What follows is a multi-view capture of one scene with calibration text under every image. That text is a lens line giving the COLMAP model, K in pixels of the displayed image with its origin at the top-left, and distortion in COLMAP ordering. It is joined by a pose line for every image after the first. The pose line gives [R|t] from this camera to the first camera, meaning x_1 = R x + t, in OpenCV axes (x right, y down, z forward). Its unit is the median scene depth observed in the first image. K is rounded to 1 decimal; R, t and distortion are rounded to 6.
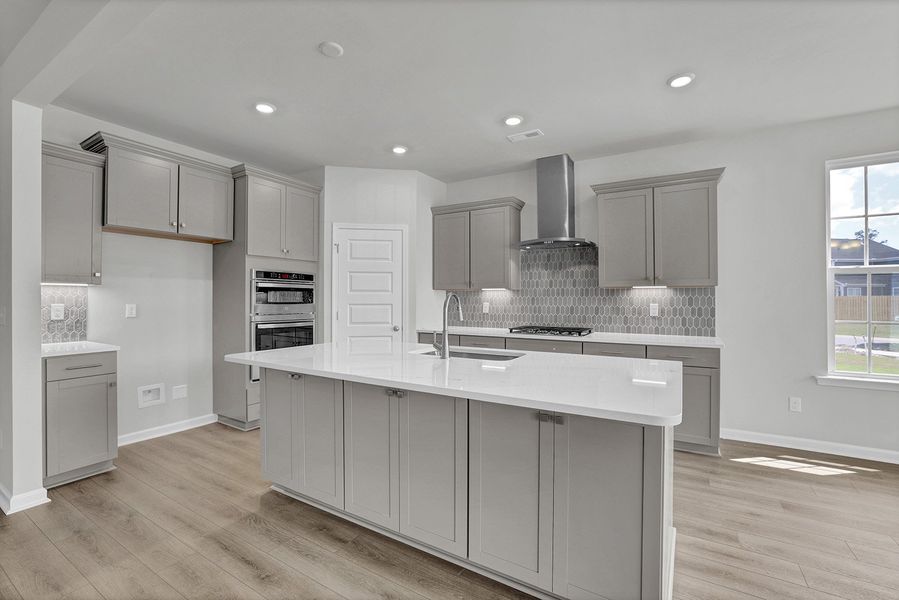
lens RADIAL K [[398.0, 0, 453.2], [0, 398.0, 303.4], [0, 0, 1]] dist [-0.020118, 0.004394]
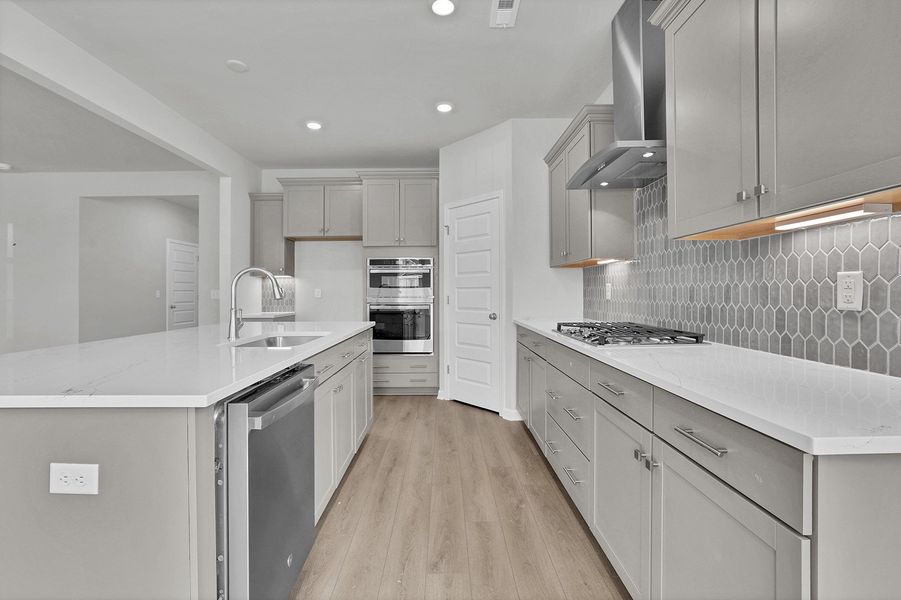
lens RADIAL K [[398.9, 0, 451.3], [0, 398.9, 293.9], [0, 0, 1]] dist [-0.020118, 0.004394]
pose [[0.528247, -0.000499, -0.849091, 0.569221], [-0.000672, 0.999999, -0.001005, 0.018298], [0.849091, 0.001102, 0.528246, 0.528693]]
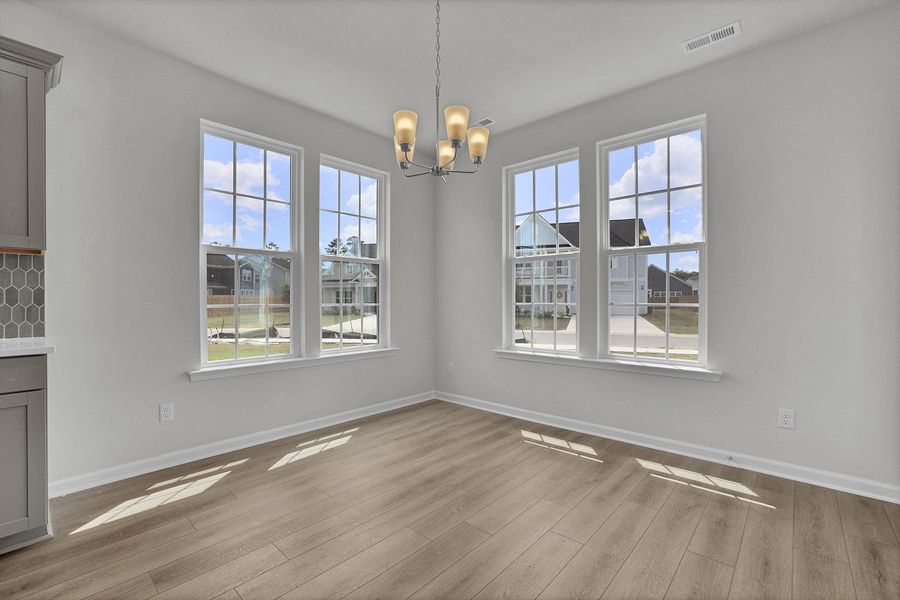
lens RADIAL K [[398.5, 0, 447.2], [0, 398.5, 296.9], [0, 0, 1]] dist [-0.020118, 0.004394]
pose [[0.230690, 0.004546, 0.973017, 0.191537], [0.009295, 0.999933, -0.006875, 0.029540], [-0.972983, 0.010630, 0.230632, 0.223471]]
